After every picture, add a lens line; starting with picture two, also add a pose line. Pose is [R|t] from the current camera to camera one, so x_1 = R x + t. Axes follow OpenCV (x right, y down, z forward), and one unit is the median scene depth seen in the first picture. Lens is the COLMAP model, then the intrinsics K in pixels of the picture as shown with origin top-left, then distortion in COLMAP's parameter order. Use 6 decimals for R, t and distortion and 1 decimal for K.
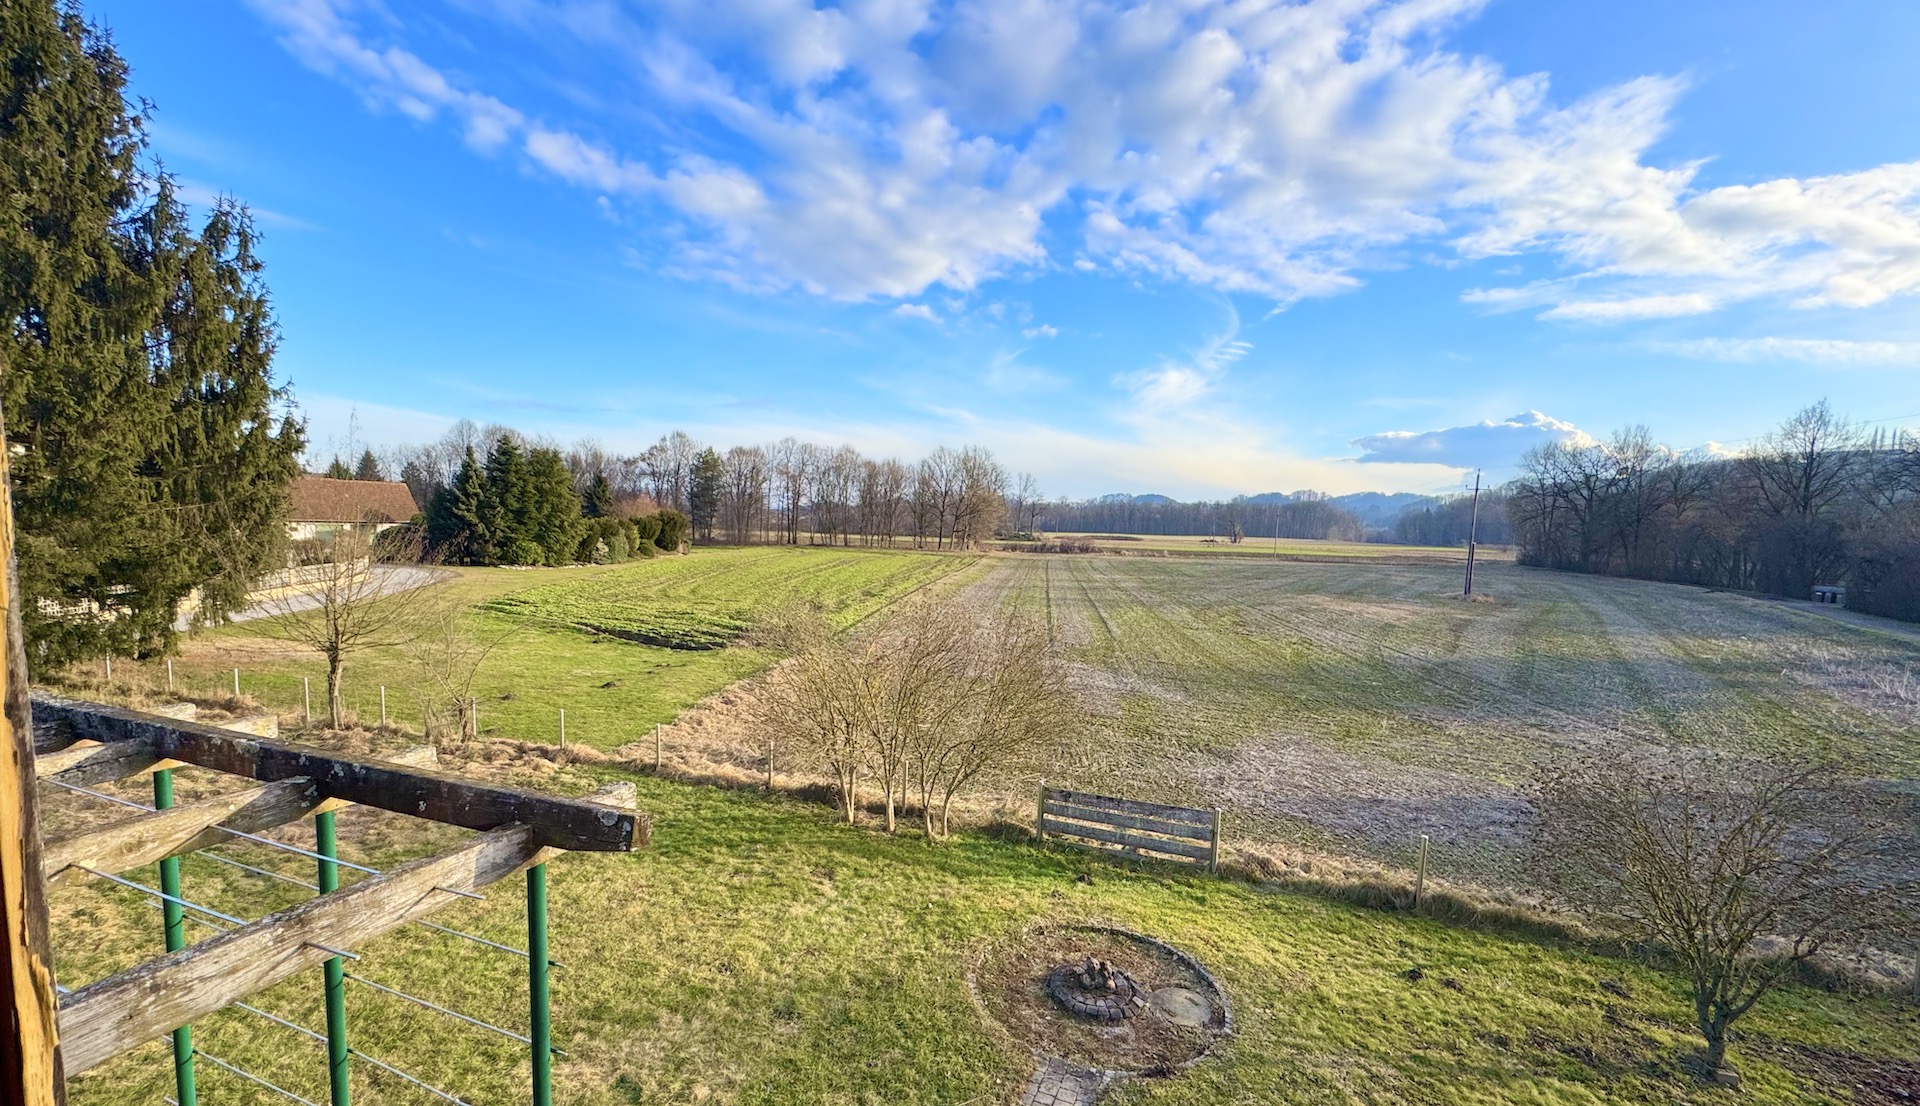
lens RADIAL K [[786.3, 0, 956.9], [0, 786.3, 605.2], [0, 0, 1]] dist [-0.001139, -0.000087]
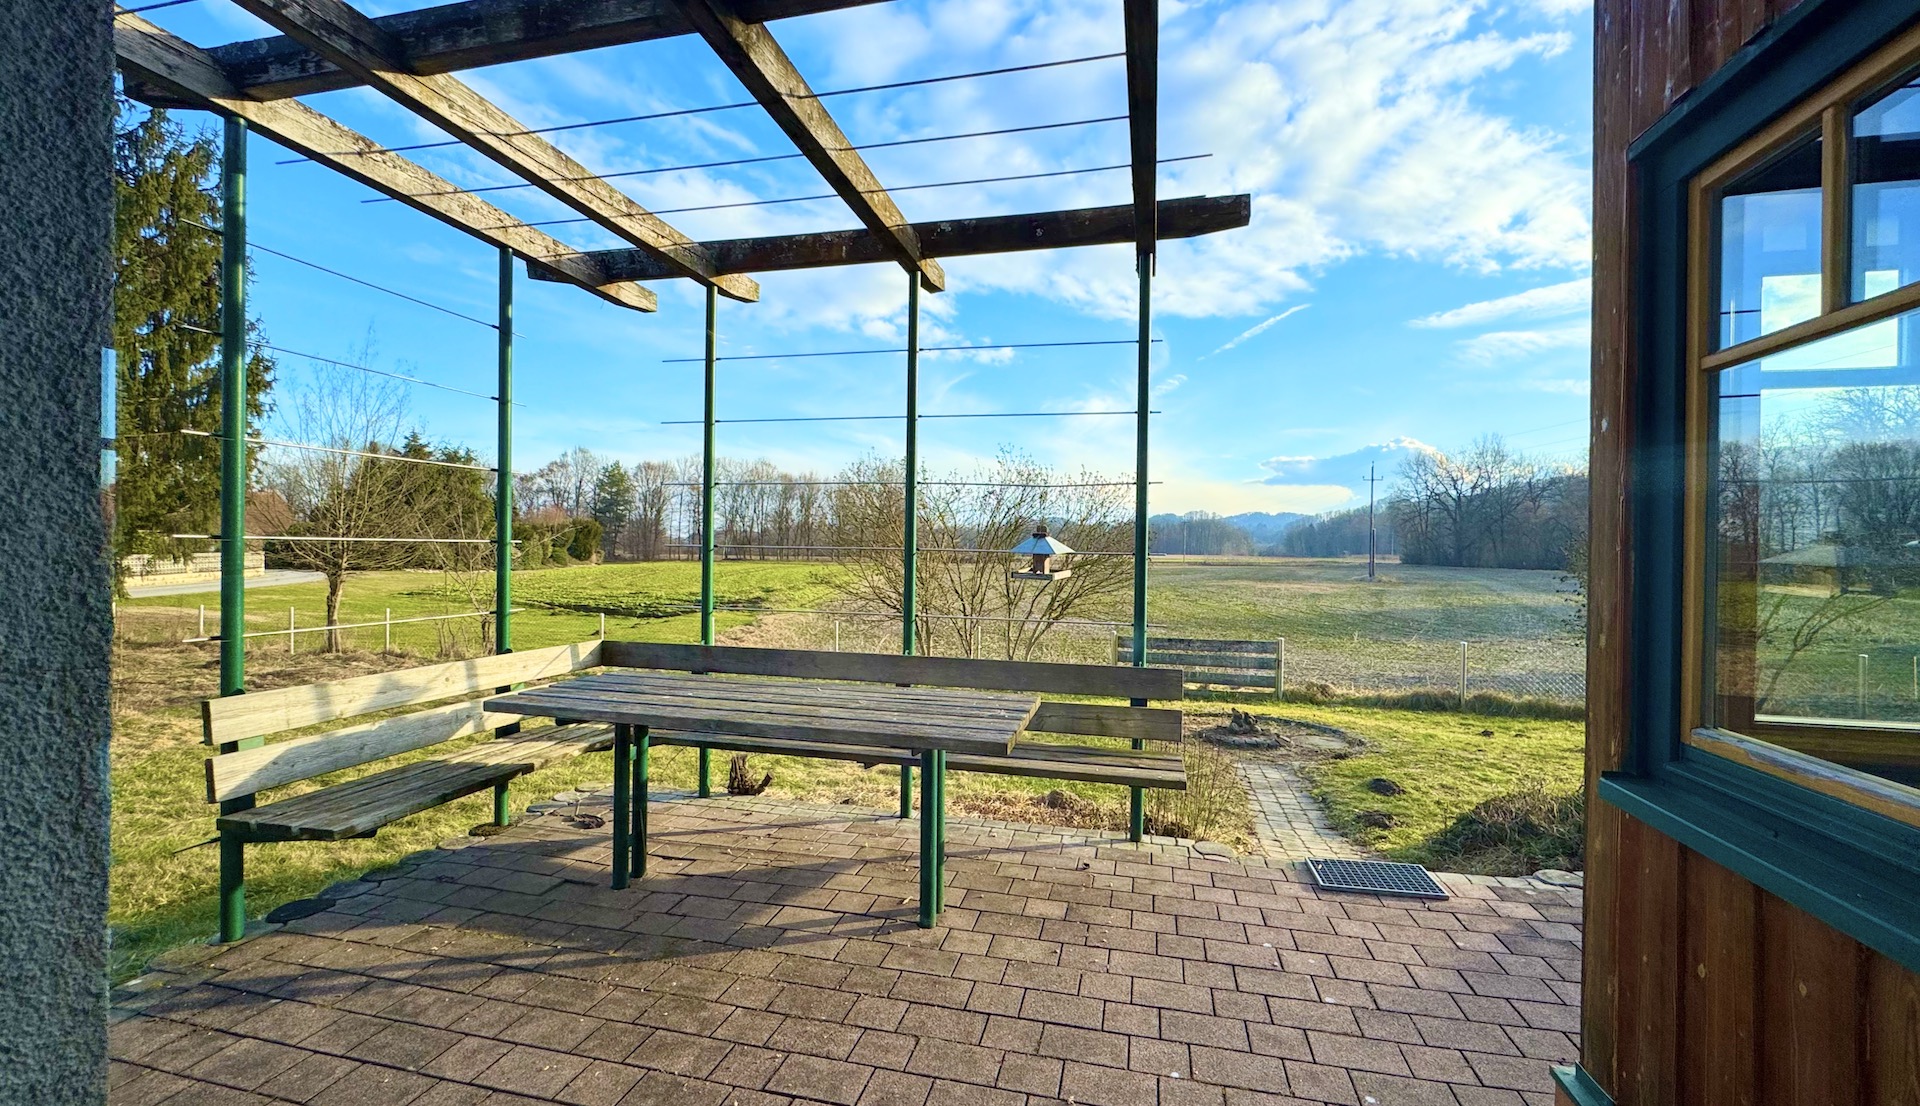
lens RADIAL K [[797.9, 0, 960.0], [0, 797.9, 553.0], [0, 0, 1]] dist [0.001161, 0.000062]
pose [[0.991699, -0.019816, 0.127048, -0.050388], [0.032620, 0.994502, -0.099508, 0.046457], [-0.124377, 0.102827, 0.986893, -0.012788]]
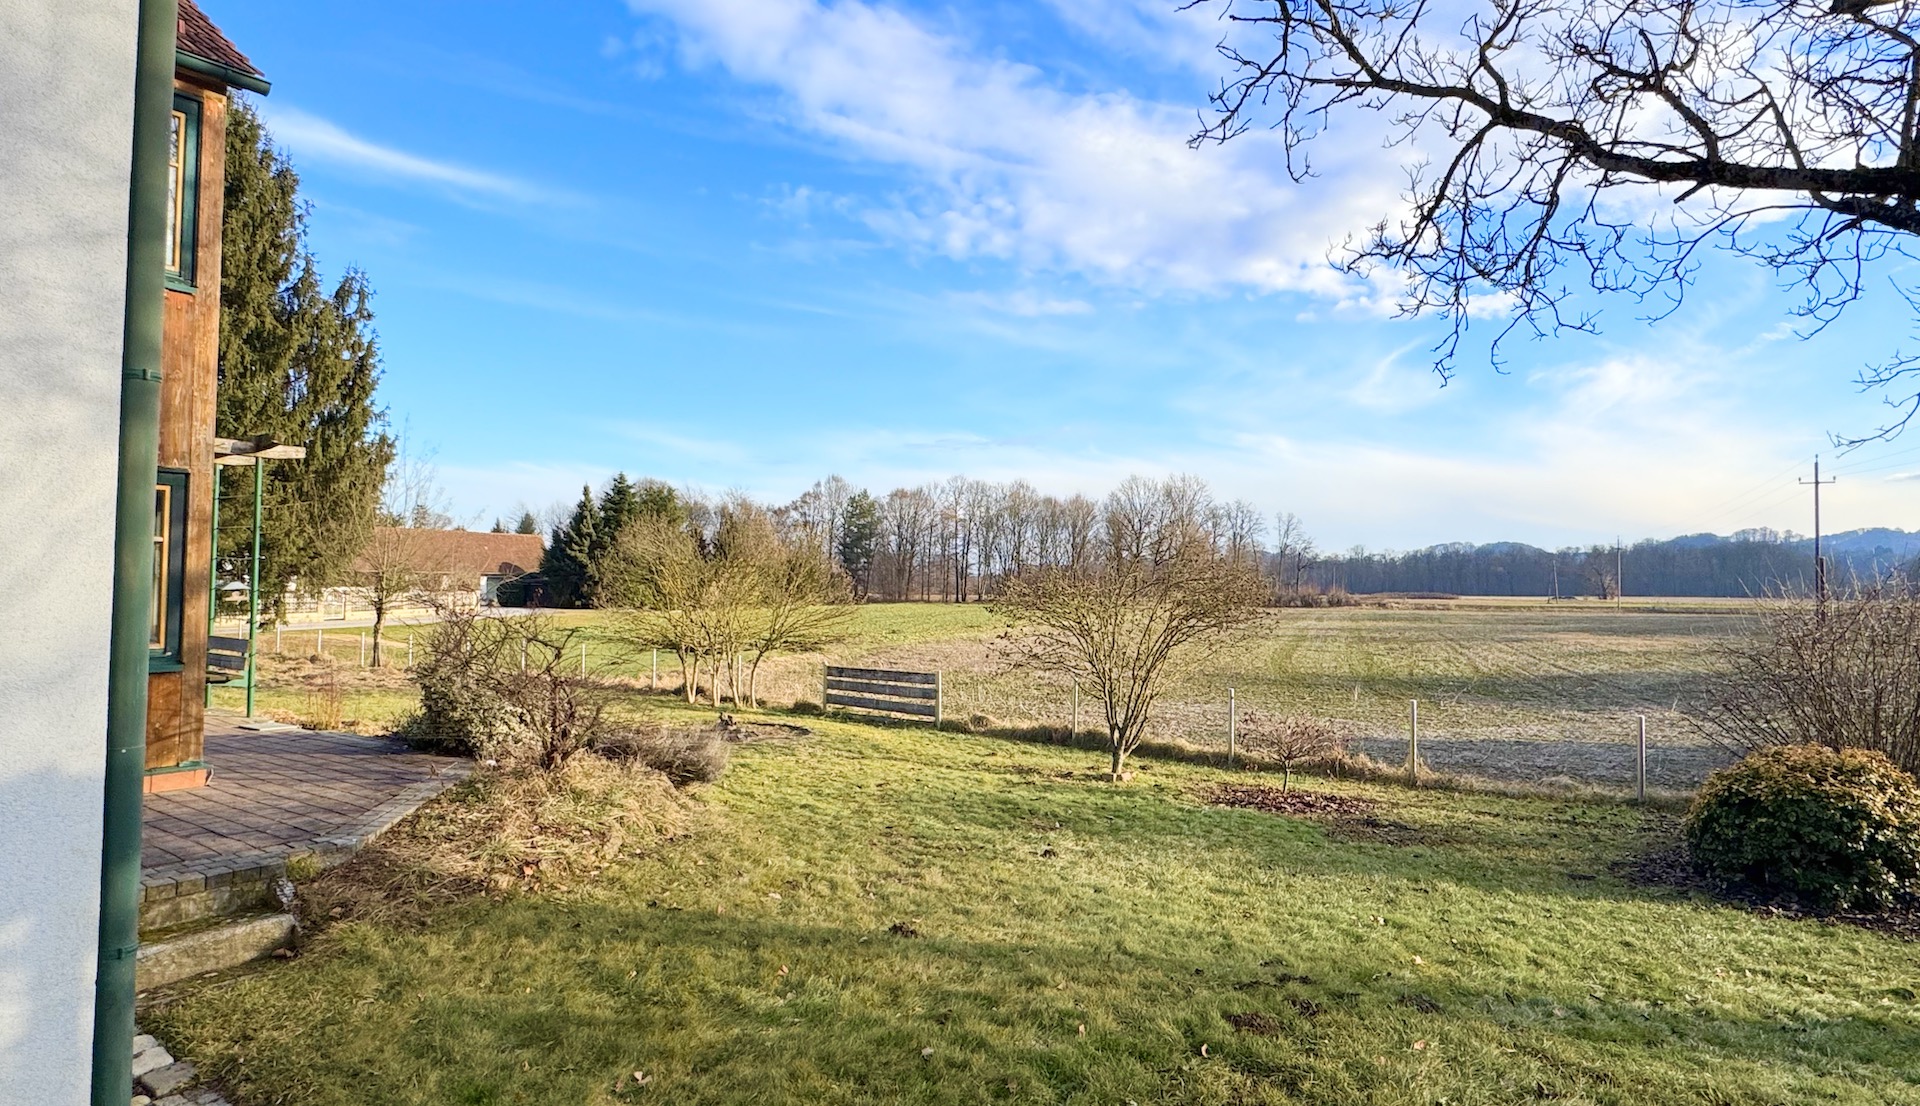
lens RADIAL K [[1040.0, 0, 960.0], [0, 1040.0, 553.0], [0, 0, 1]] dist [0.000635, 0.000024]
pose [[0.967233, -0.028708, -0.252261, 0.150592], [-0.007881, 0.989713, -0.142851, 0.060454], [0.253767, 0.140159, 0.957057, -0.103889]]
